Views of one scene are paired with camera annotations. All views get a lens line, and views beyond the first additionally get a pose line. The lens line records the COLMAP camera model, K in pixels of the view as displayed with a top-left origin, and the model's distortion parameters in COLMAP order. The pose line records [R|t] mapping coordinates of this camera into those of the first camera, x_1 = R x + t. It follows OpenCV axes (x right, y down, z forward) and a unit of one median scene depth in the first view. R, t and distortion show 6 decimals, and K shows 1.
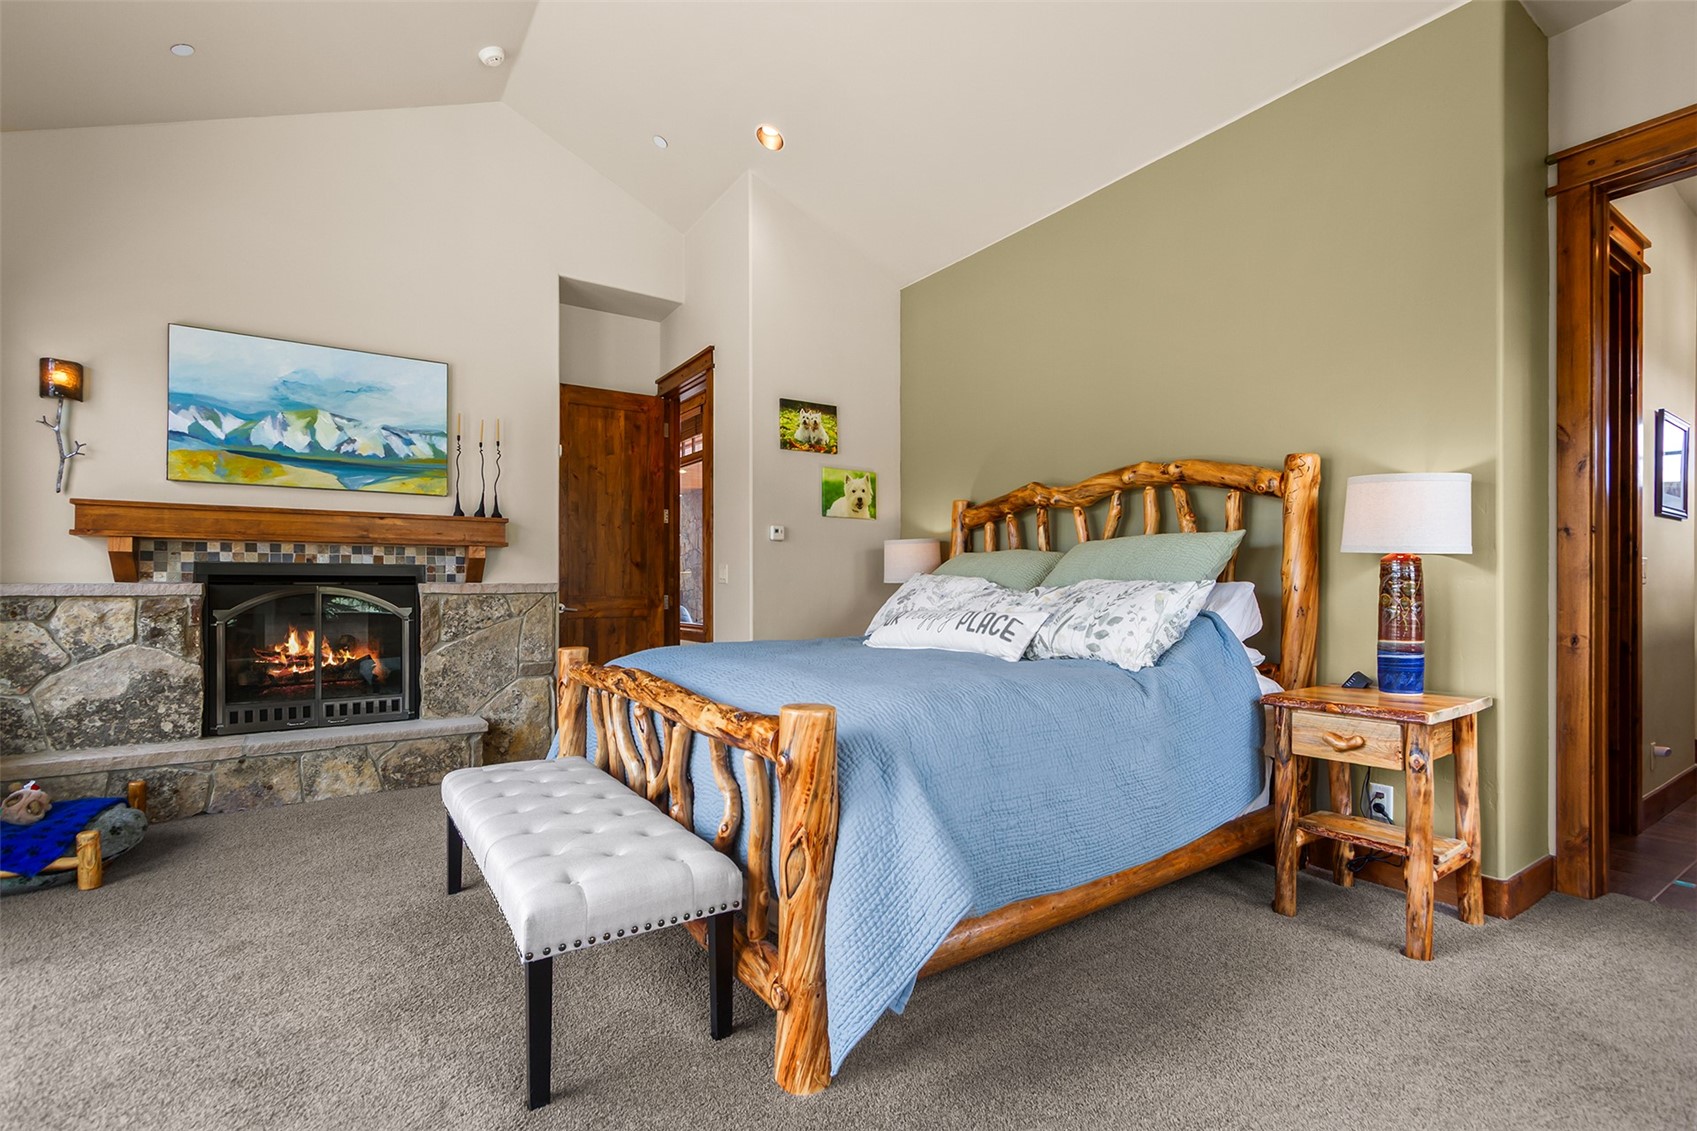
lens RADIAL K [[798.3, 0, 843.8], [0, 798.3, 590.5], [0, 0, 1]] dist [0.005905, -0.000067]
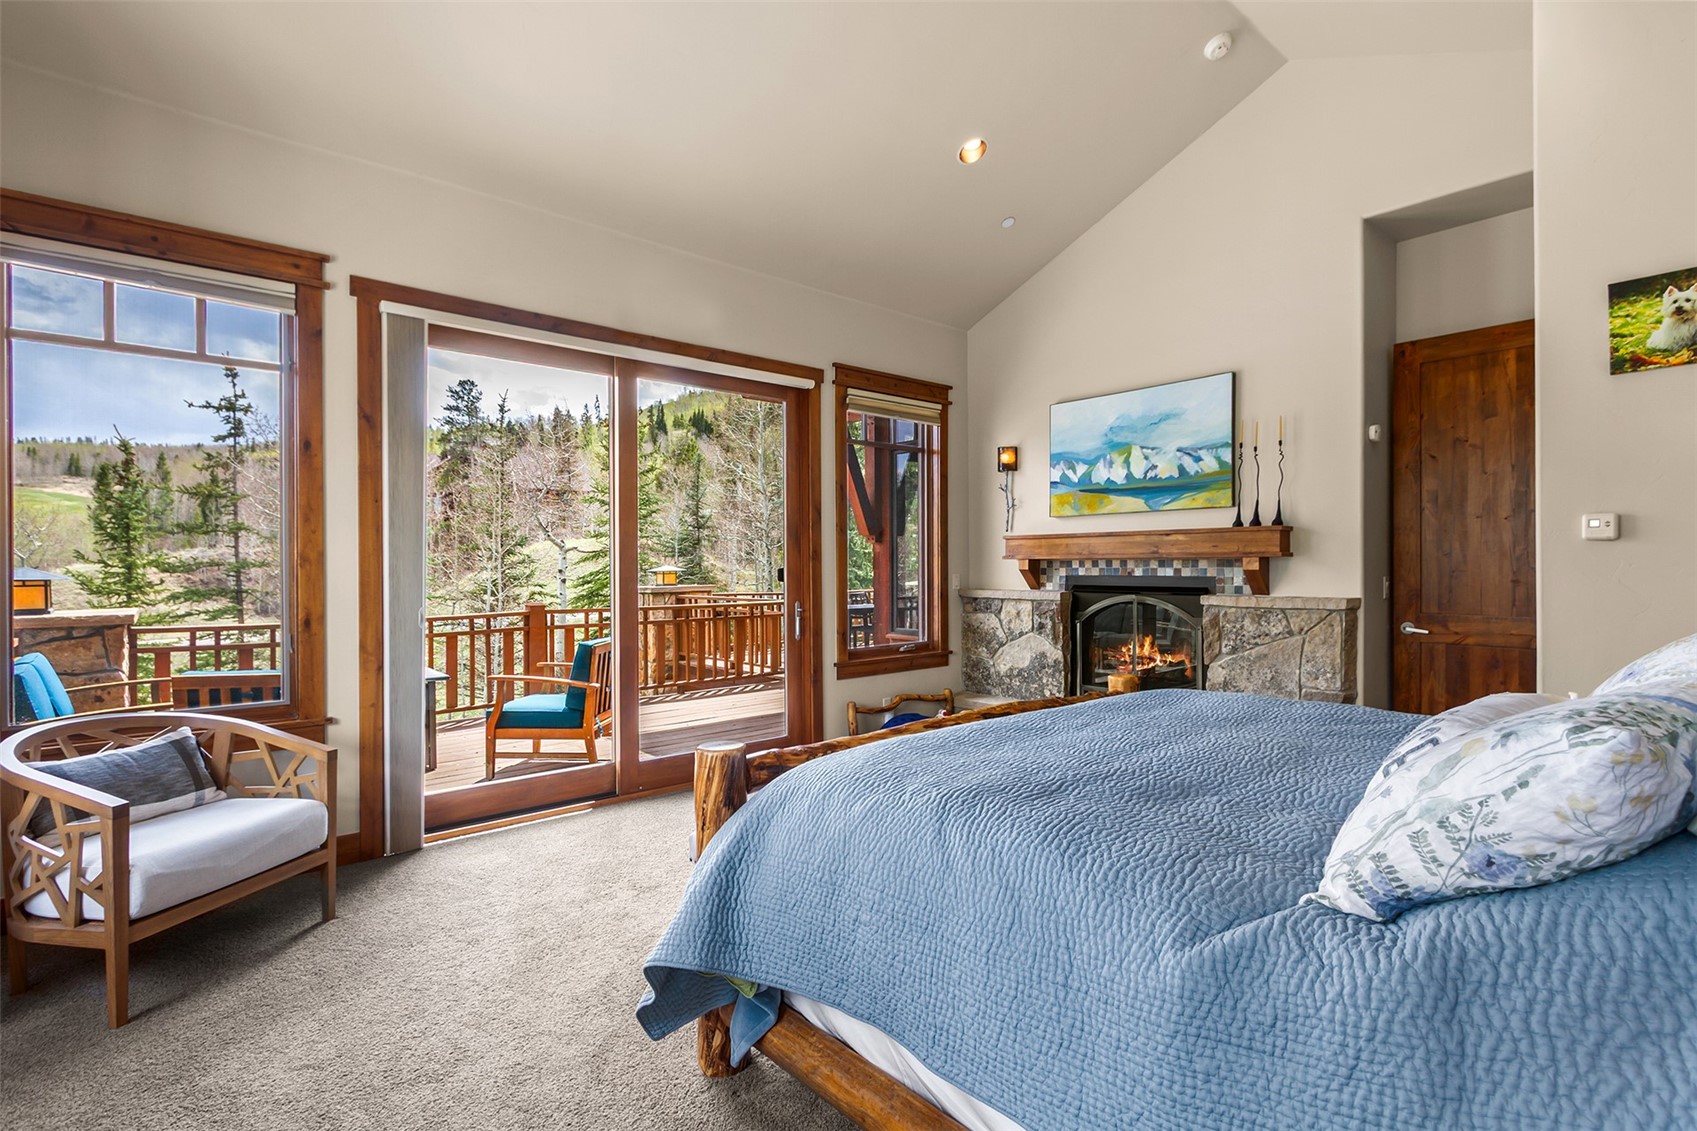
lens RADIAL K [[815.8, 0, 841.4], [0, 815.8, 577.8], [0, 0, 1]] dist [0.002552, -0.000032]
pose [[0.092866, 0.015913, -0.995551, 0.492575], [-0.000437, 0.999873, 0.015941, -0.049943], [0.995679, -0.001045, 0.092861, 0.459125]]
